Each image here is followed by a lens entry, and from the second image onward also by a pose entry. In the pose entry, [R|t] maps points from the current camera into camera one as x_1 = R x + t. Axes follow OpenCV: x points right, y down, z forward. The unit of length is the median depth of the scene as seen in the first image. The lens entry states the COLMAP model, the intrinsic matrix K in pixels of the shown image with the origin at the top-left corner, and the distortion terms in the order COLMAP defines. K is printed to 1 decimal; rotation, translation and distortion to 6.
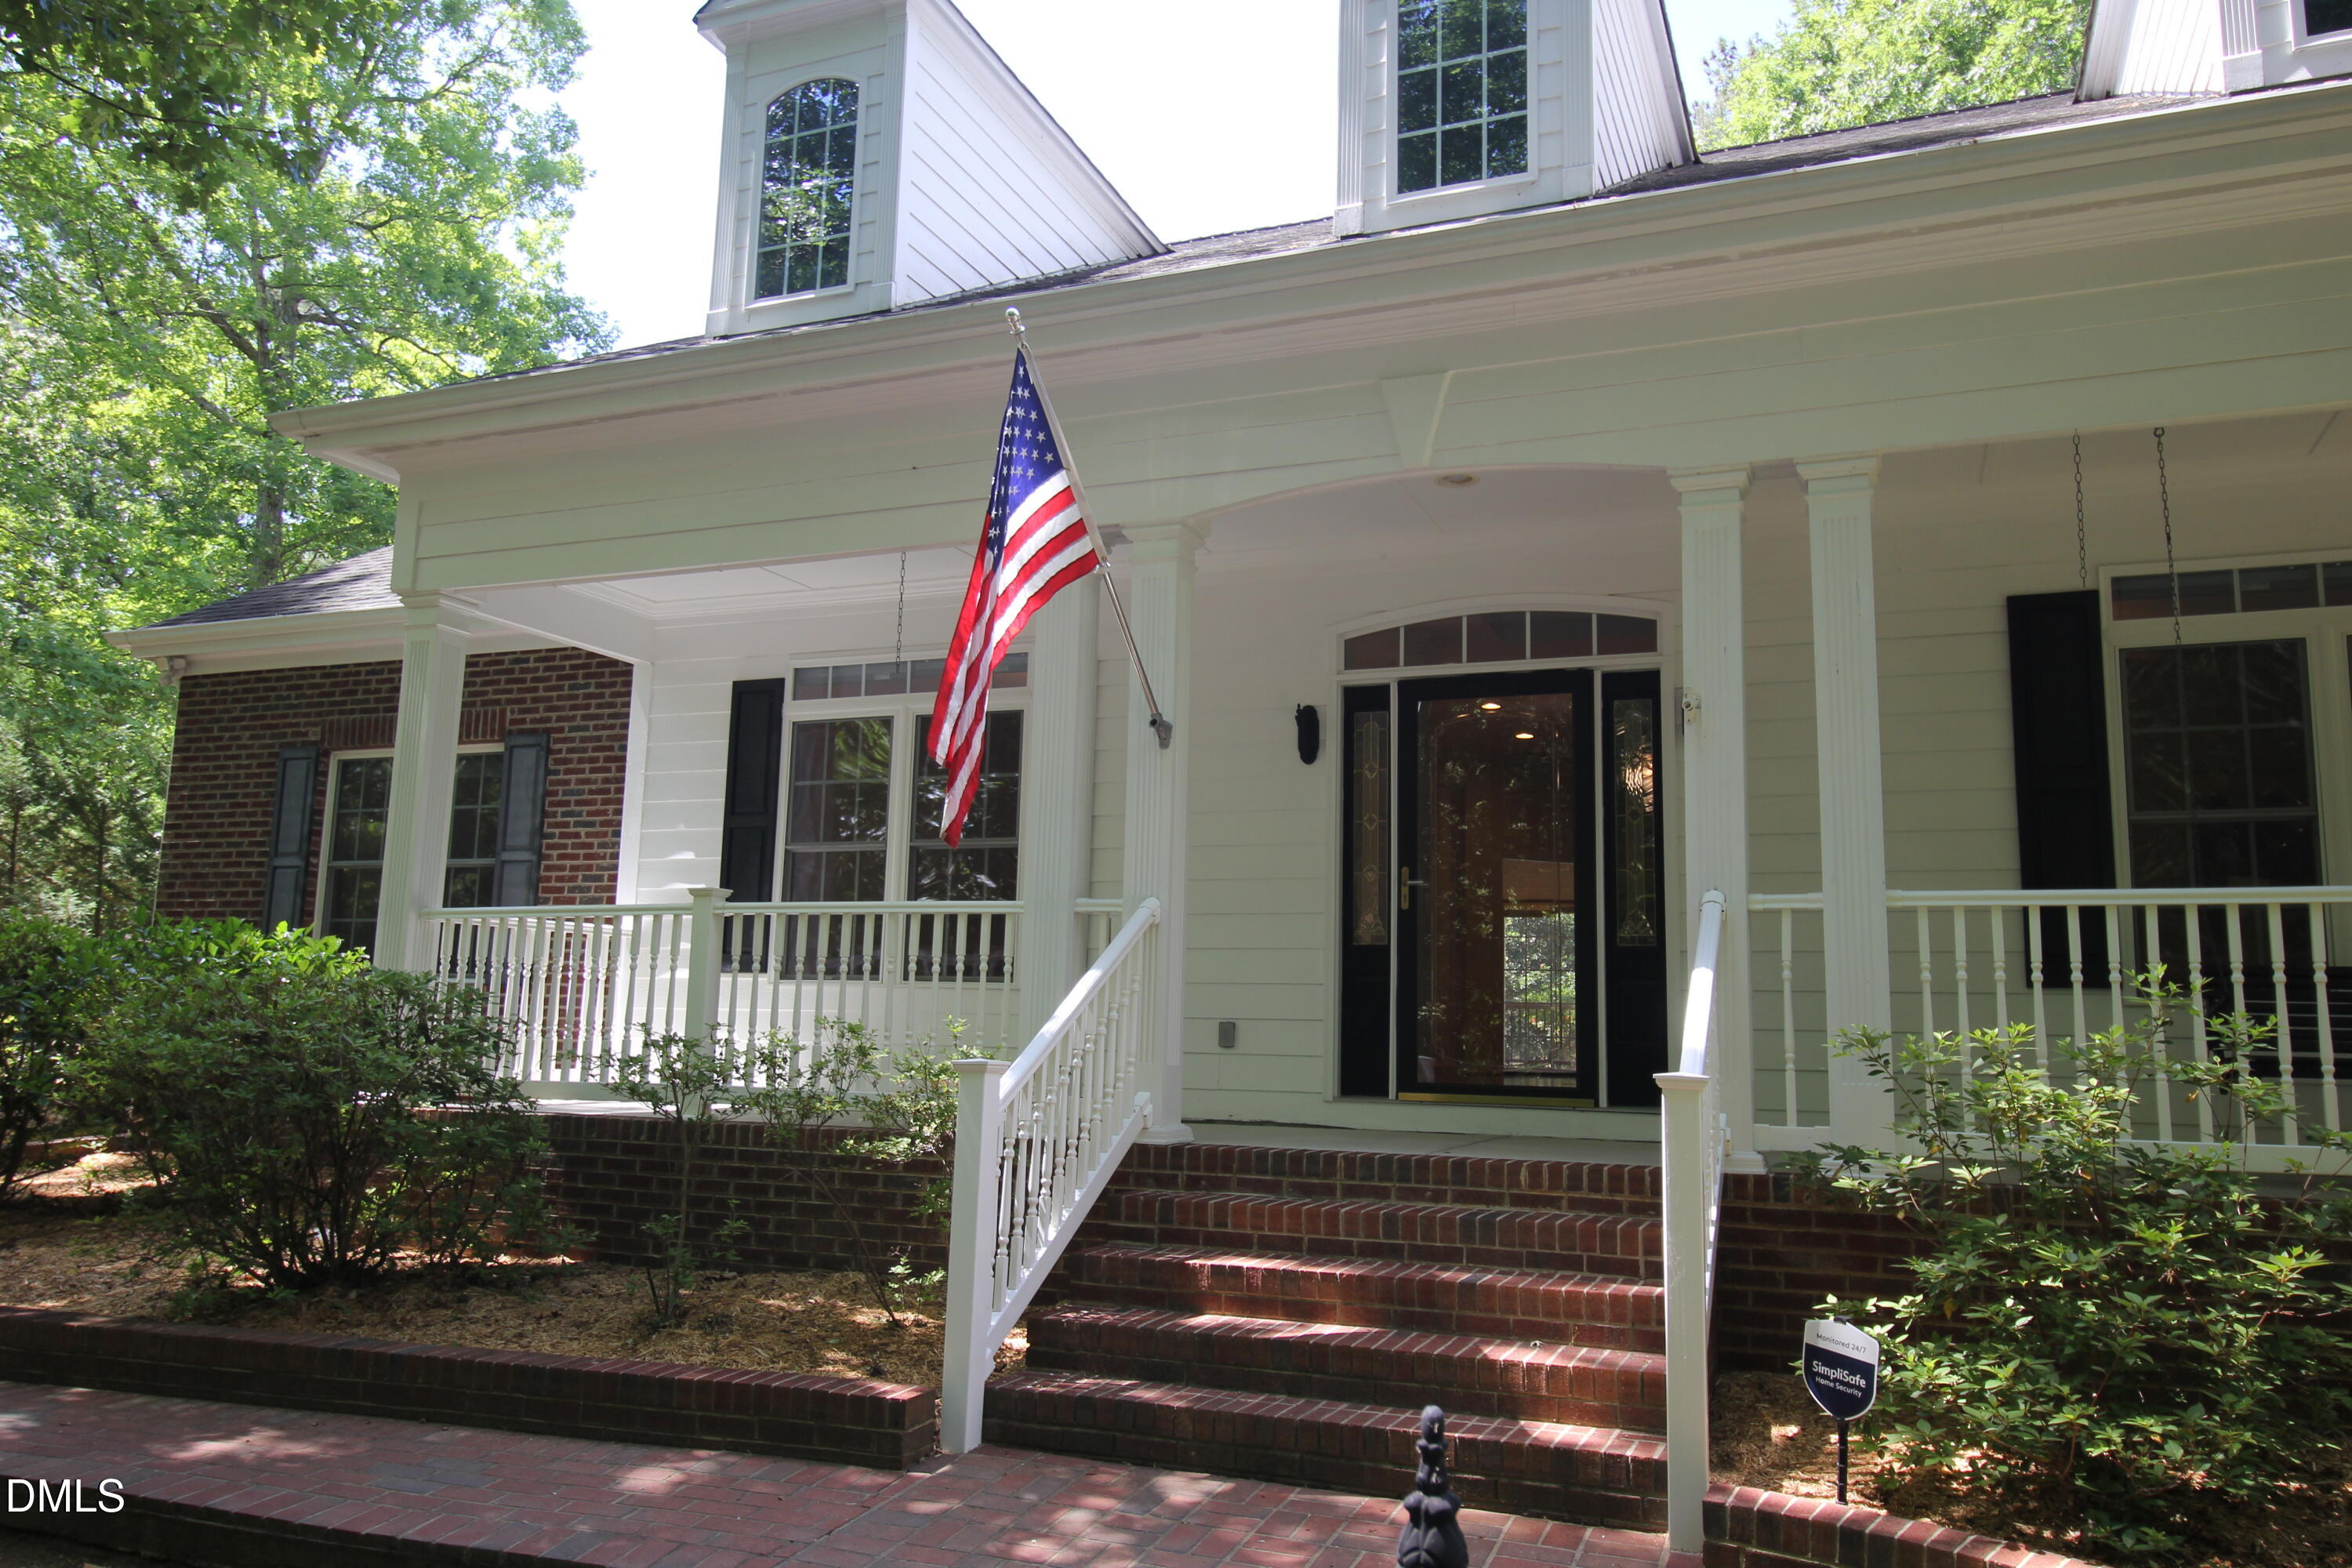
lens RADIAL K [[1689.2, 0, 1164.5], [0, 1689.2, 782.5], [0, 0, 1]] dist [0.002330, -0.009489]
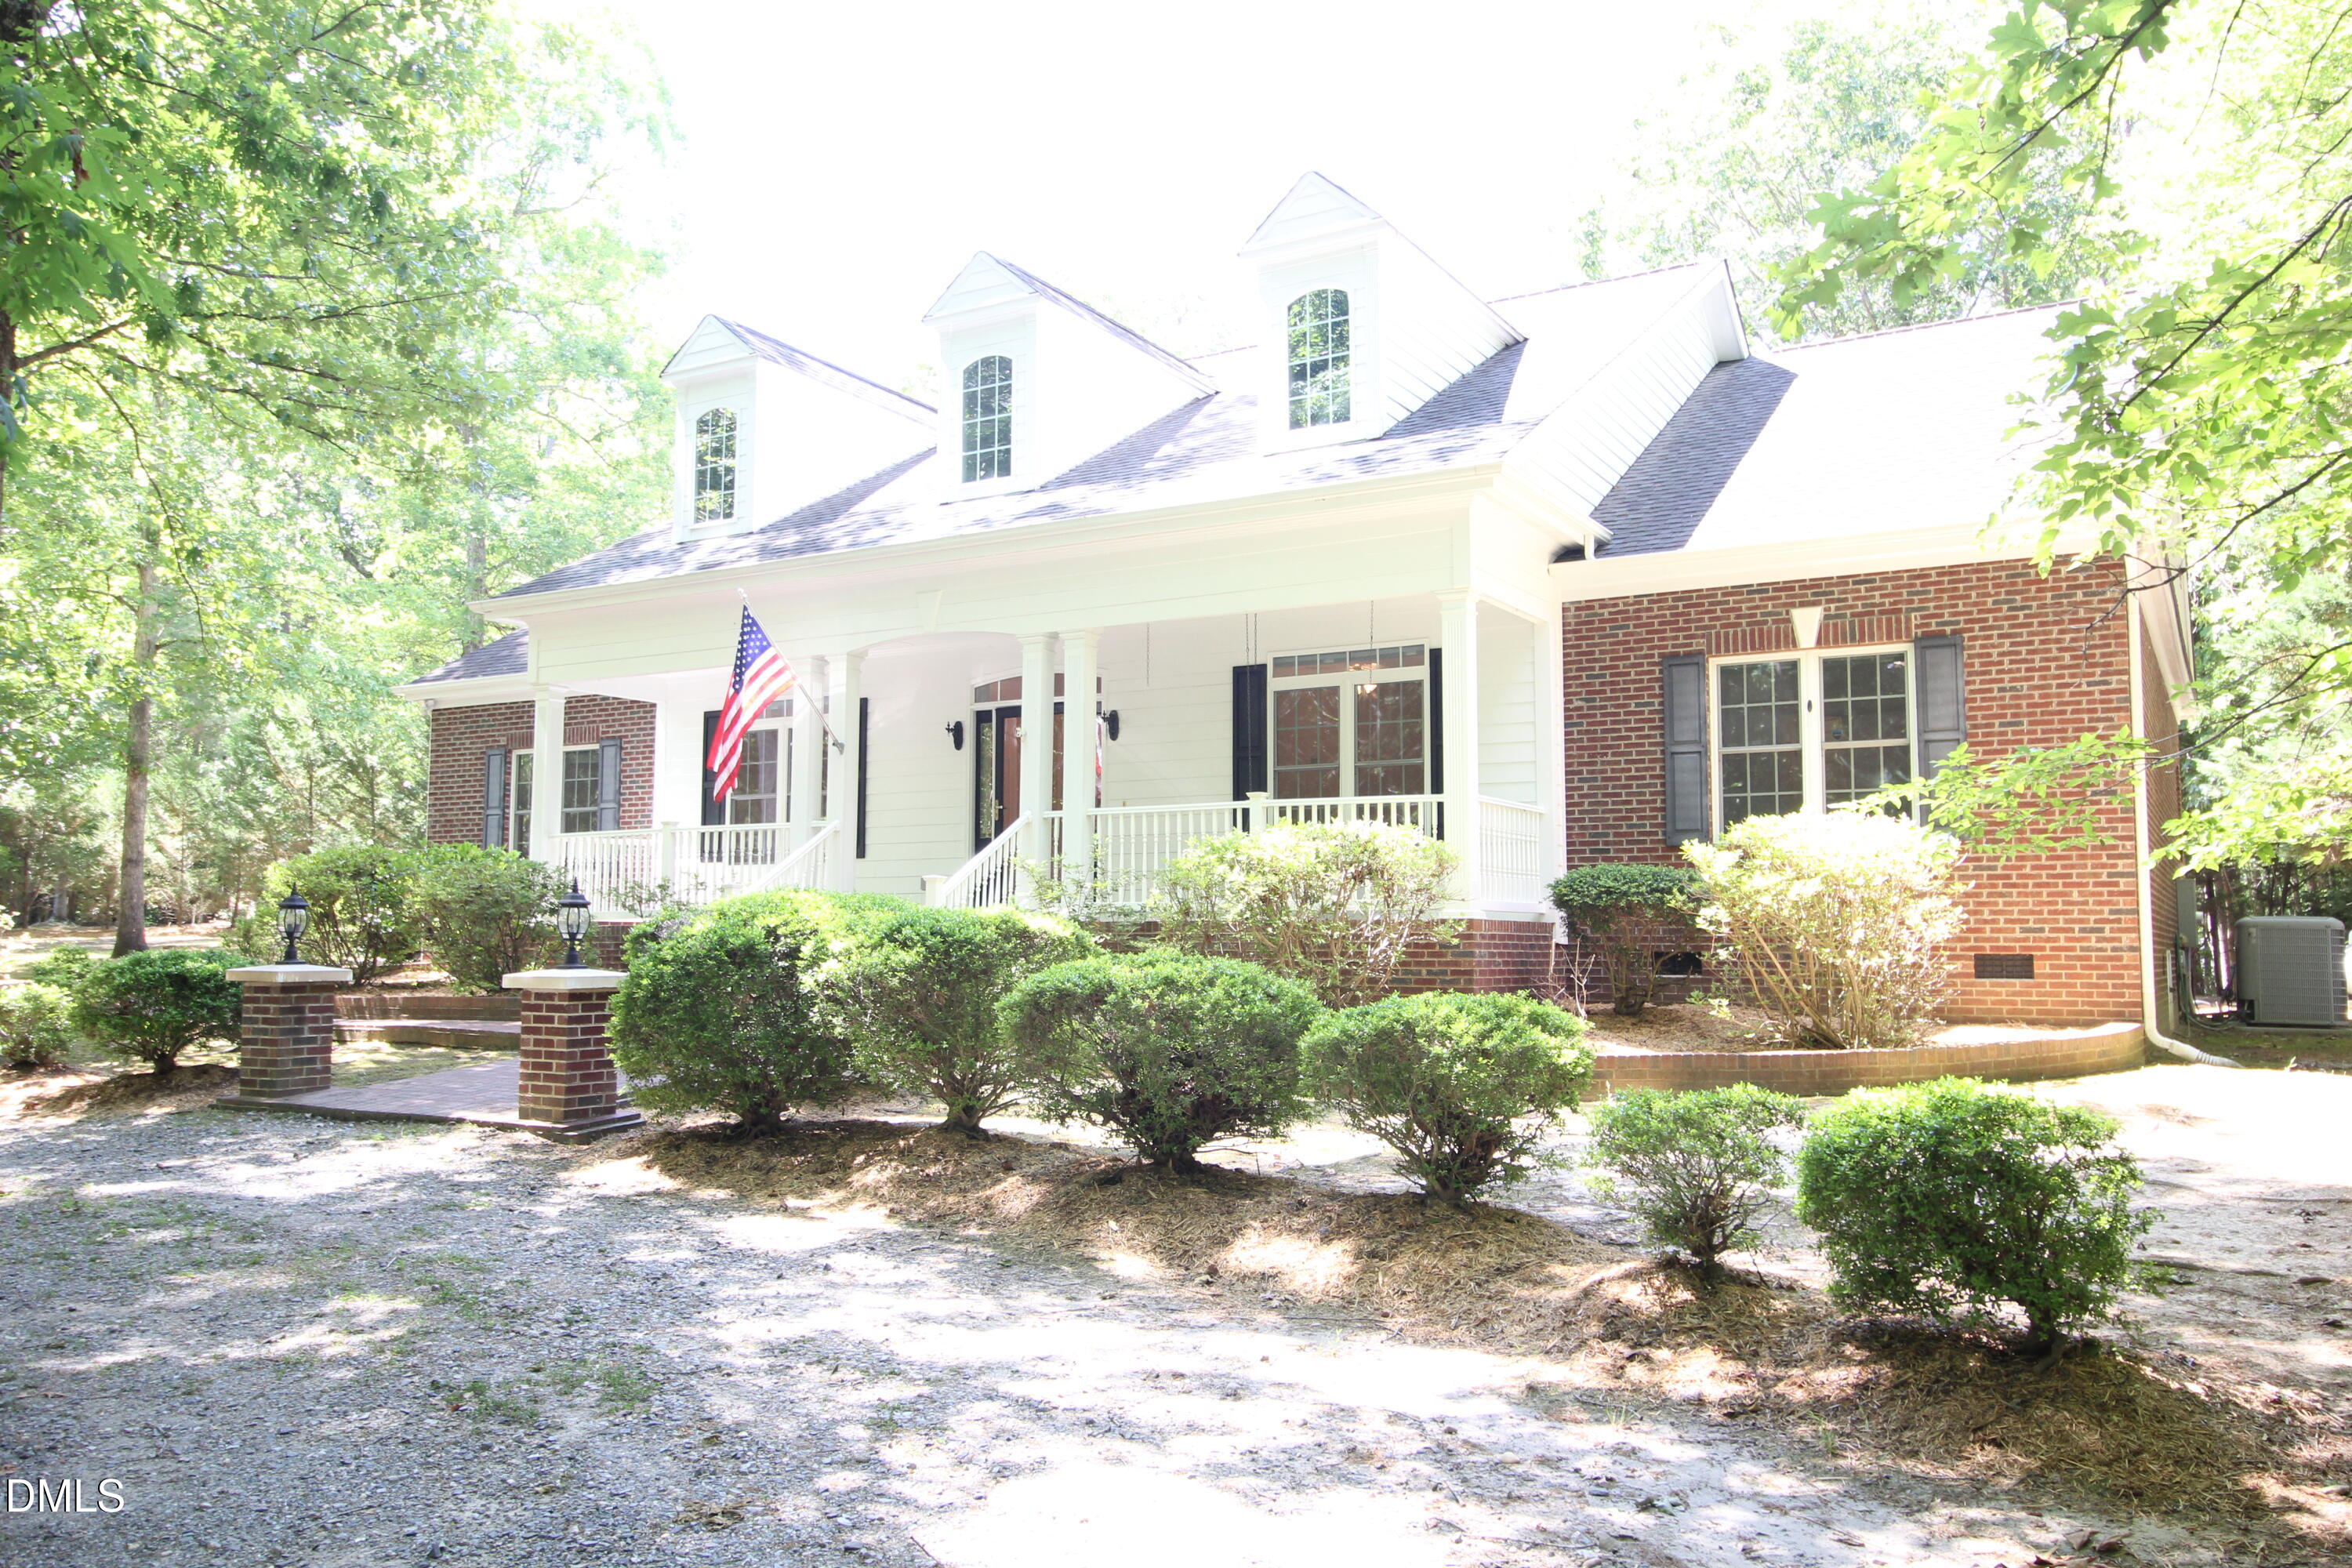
lens RADIAL K [[1815.9, 0, 1171.1], [0, 1815.9, 790.0], [0, 0, 1]] dist [0.004943, 0.003290]
pose [[0.990452, -0.034101, -0.133576, 0.621356], [0.041964, 0.997520, 0.056501, -0.074666], [0.131318, -0.061567, 0.989427, -1.118981]]
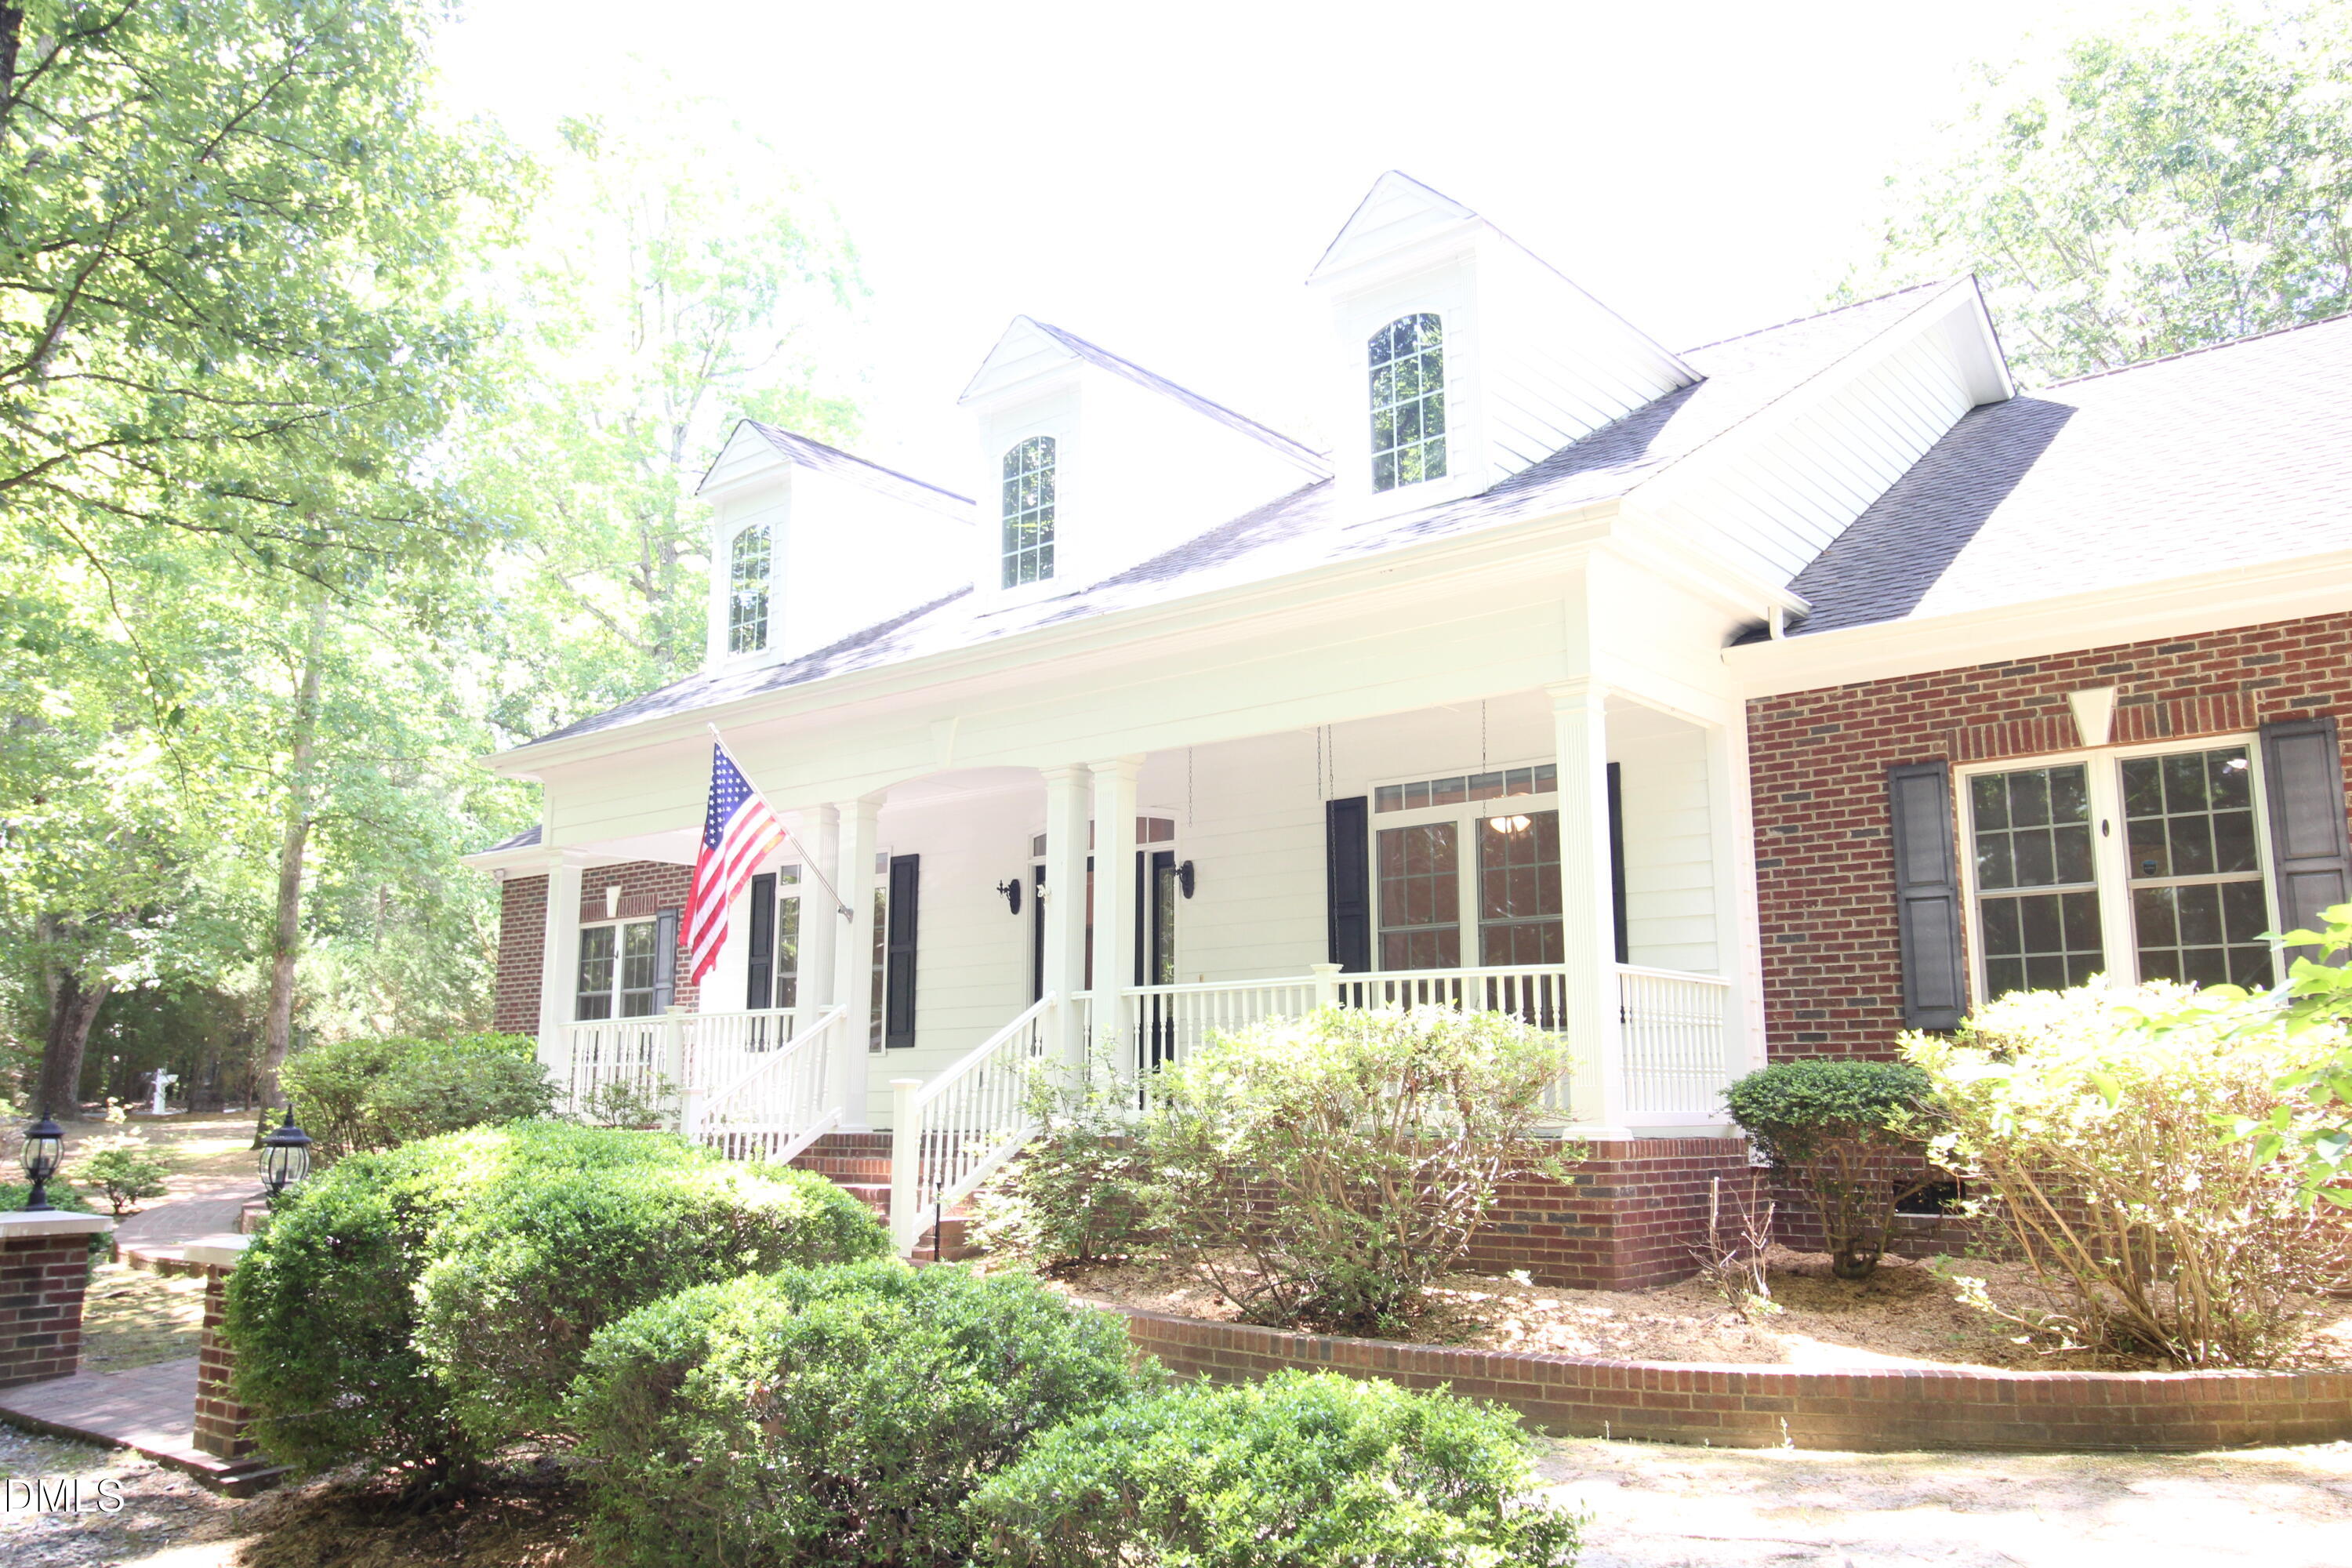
lens RADIAL K [[1815.9, 0, 1174.6], [0, 1815.9, 782.8], [0, 0, 1]] dist [0.004943, 0.003290]
pose [[0.955165, -0.077851, -0.285657, 0.749494], [0.068330, 0.996729, -0.043161, -0.051592], [0.288083, 0.021707, 0.957360, -0.669532]]
